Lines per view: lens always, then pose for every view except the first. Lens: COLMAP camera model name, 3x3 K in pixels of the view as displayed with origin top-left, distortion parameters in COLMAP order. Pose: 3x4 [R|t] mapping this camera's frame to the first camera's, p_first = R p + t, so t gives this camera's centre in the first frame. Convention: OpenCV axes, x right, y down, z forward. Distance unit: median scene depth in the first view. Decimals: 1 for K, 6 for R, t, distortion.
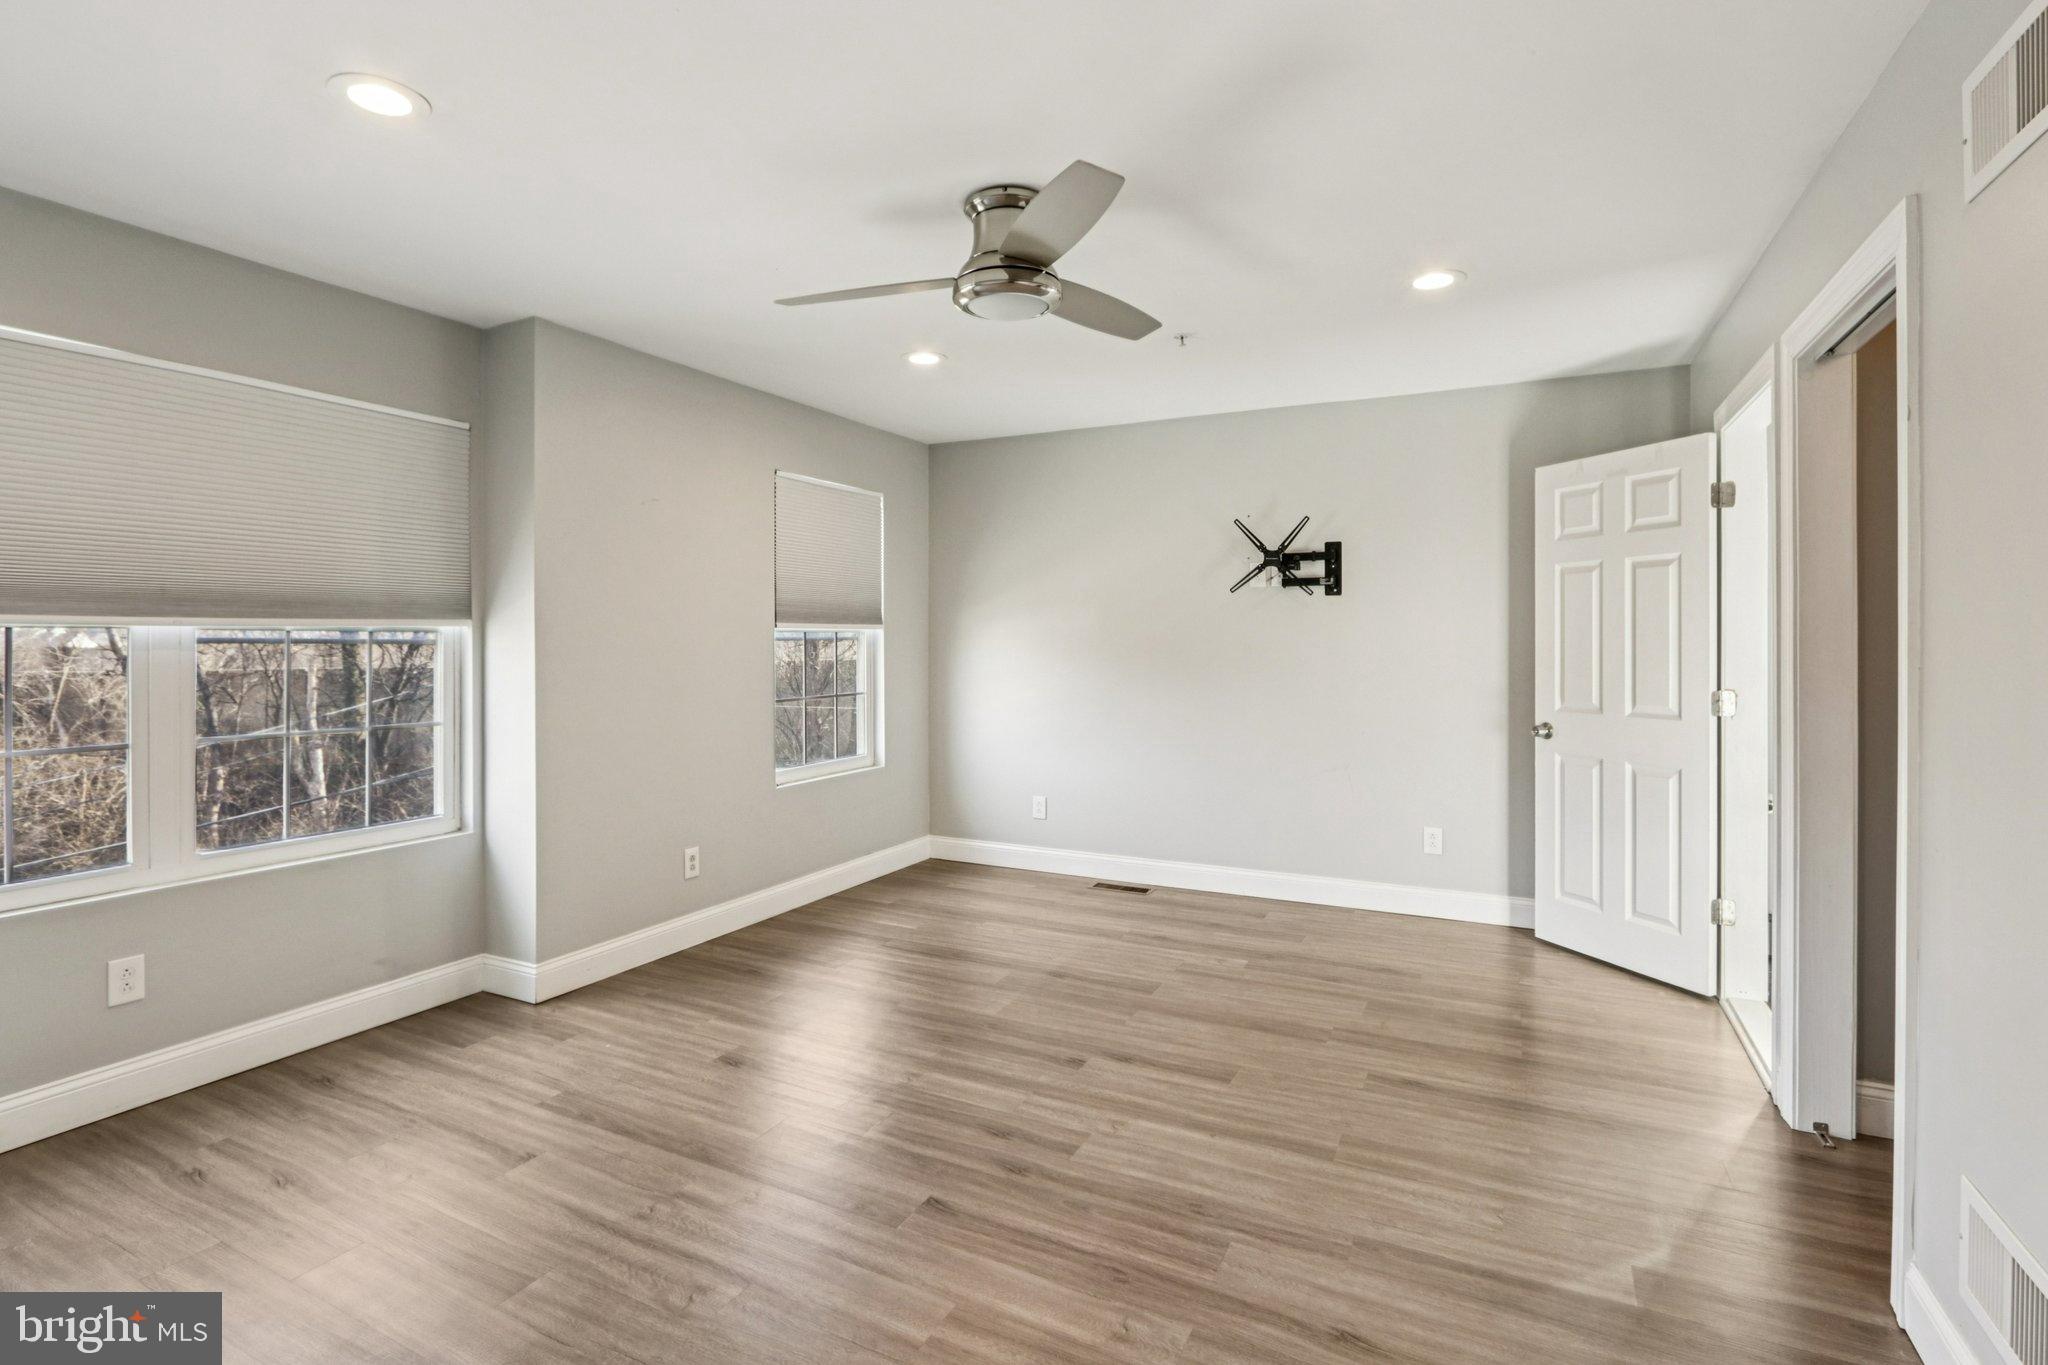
lens RADIAL K [[967.0, 0, 1009.8], [0, 967.0, 657.9], [0, 0, 1]] dist [-0.026021, 0.005562]
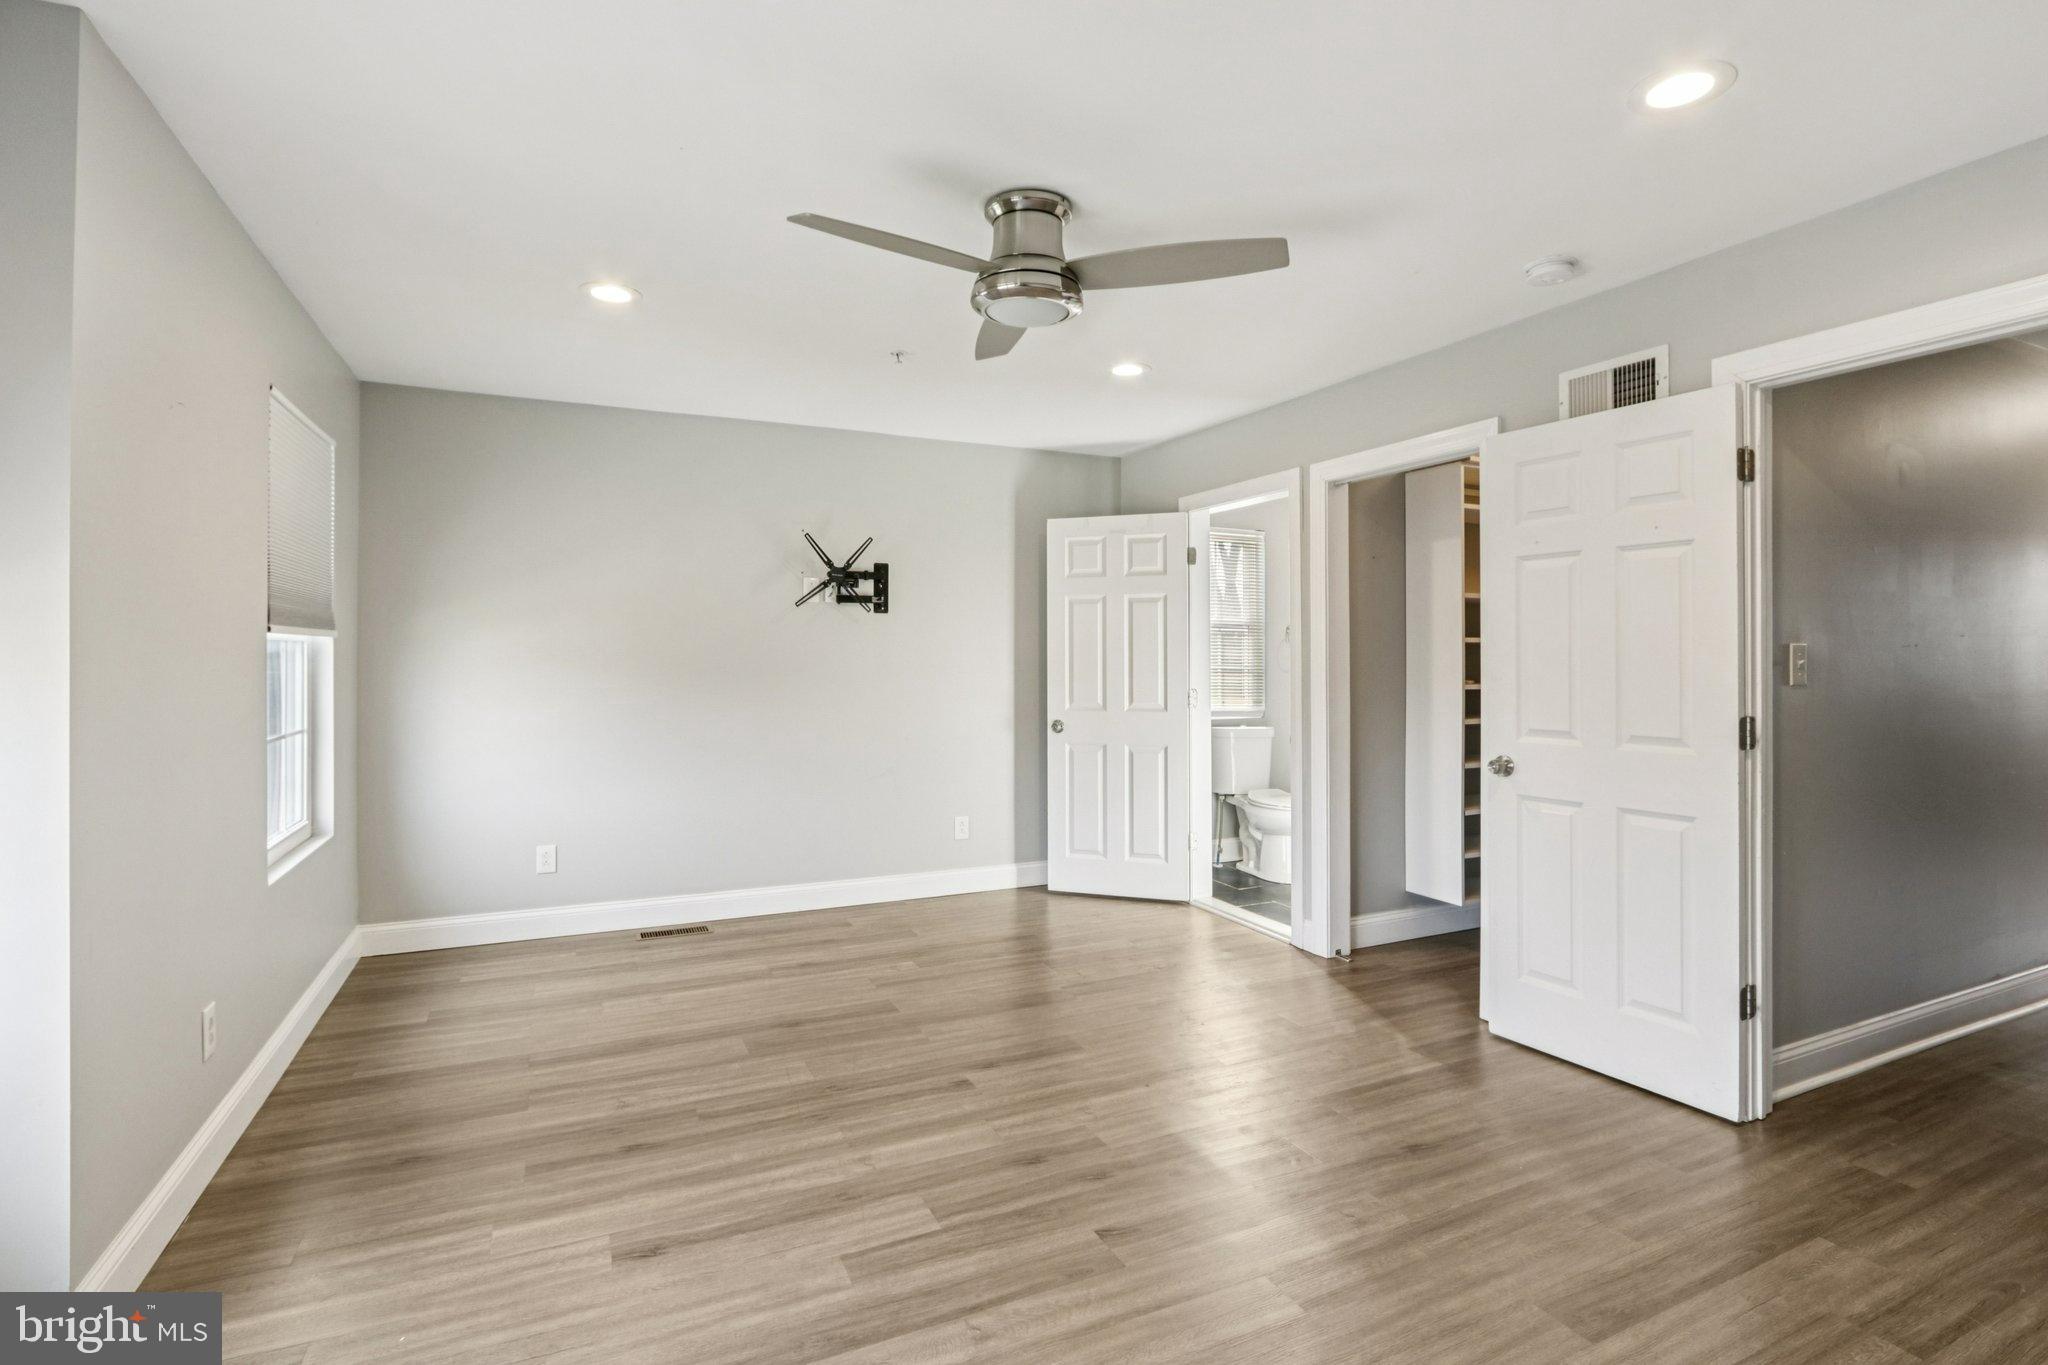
lens RADIAL K [[967.0, 0, 1009.8], [0, 967.0, 657.9], [0, 0, 1]] dist [-0.026021, 0.005562]
pose [[0.612564, 0.000693, 0.790421, -0.668450], [0.013001, 0.999856, -0.010952, -0.001797], [-0.790314, 0.016985, 0.612466, 0.351459]]
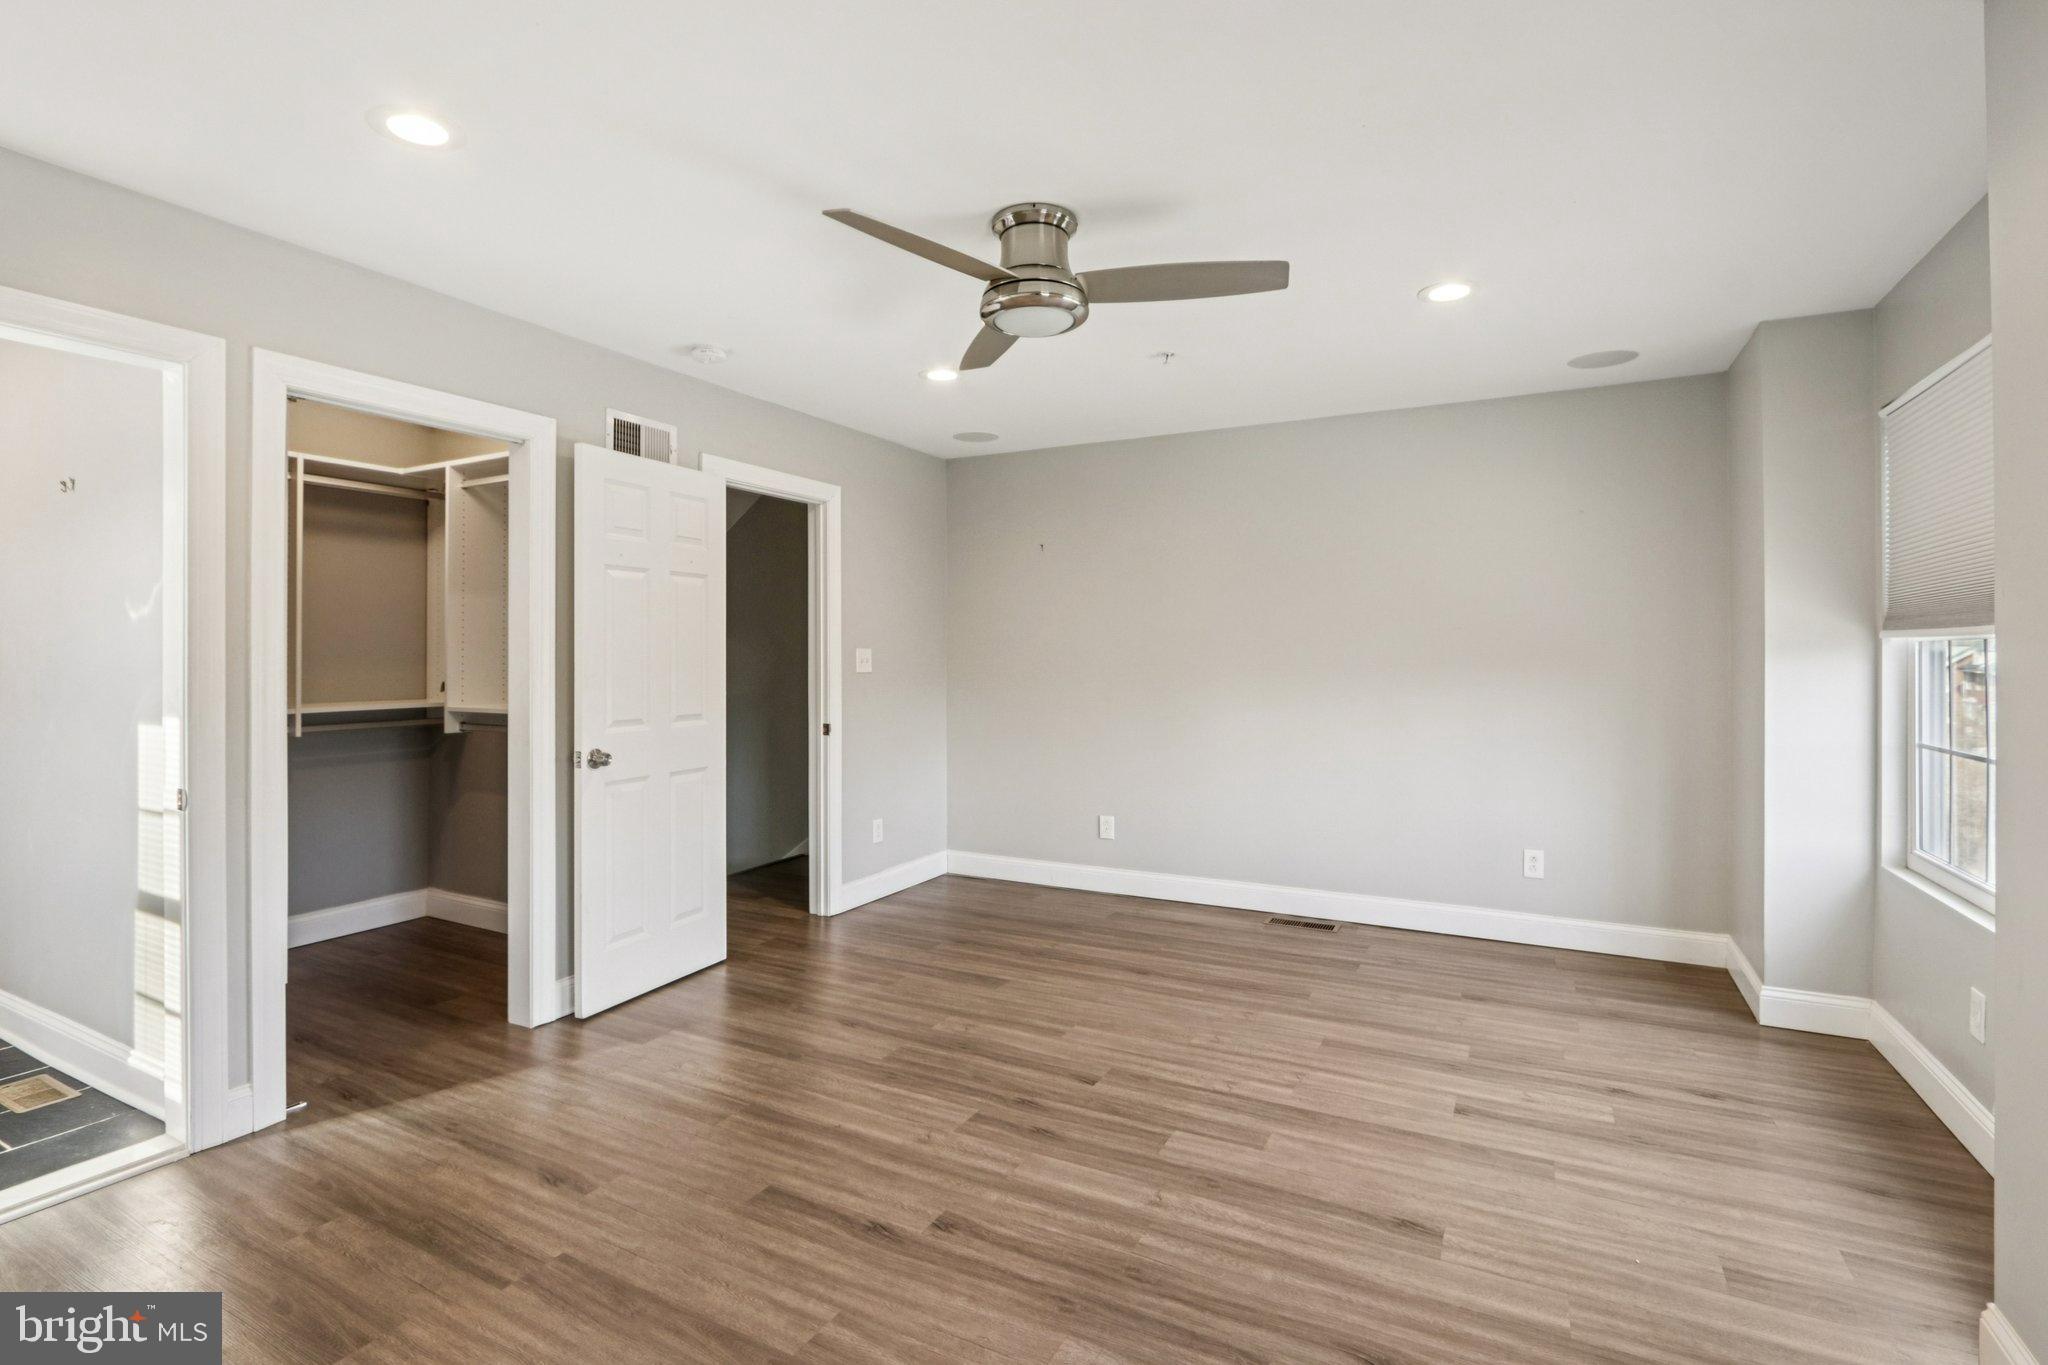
lens RADIAL K [[967.0, 0, 1009.8], [0, 967.0, 657.9], [0, 0, 1]] dist [-0.026021, 0.005562]
pose [[-0.999926, 0.001194, 0.012103, 0.009540], [0.001431, 0.999807, 0.019589, -0.027082], [-0.012077, 0.019604, -0.999735, 1.705589]]
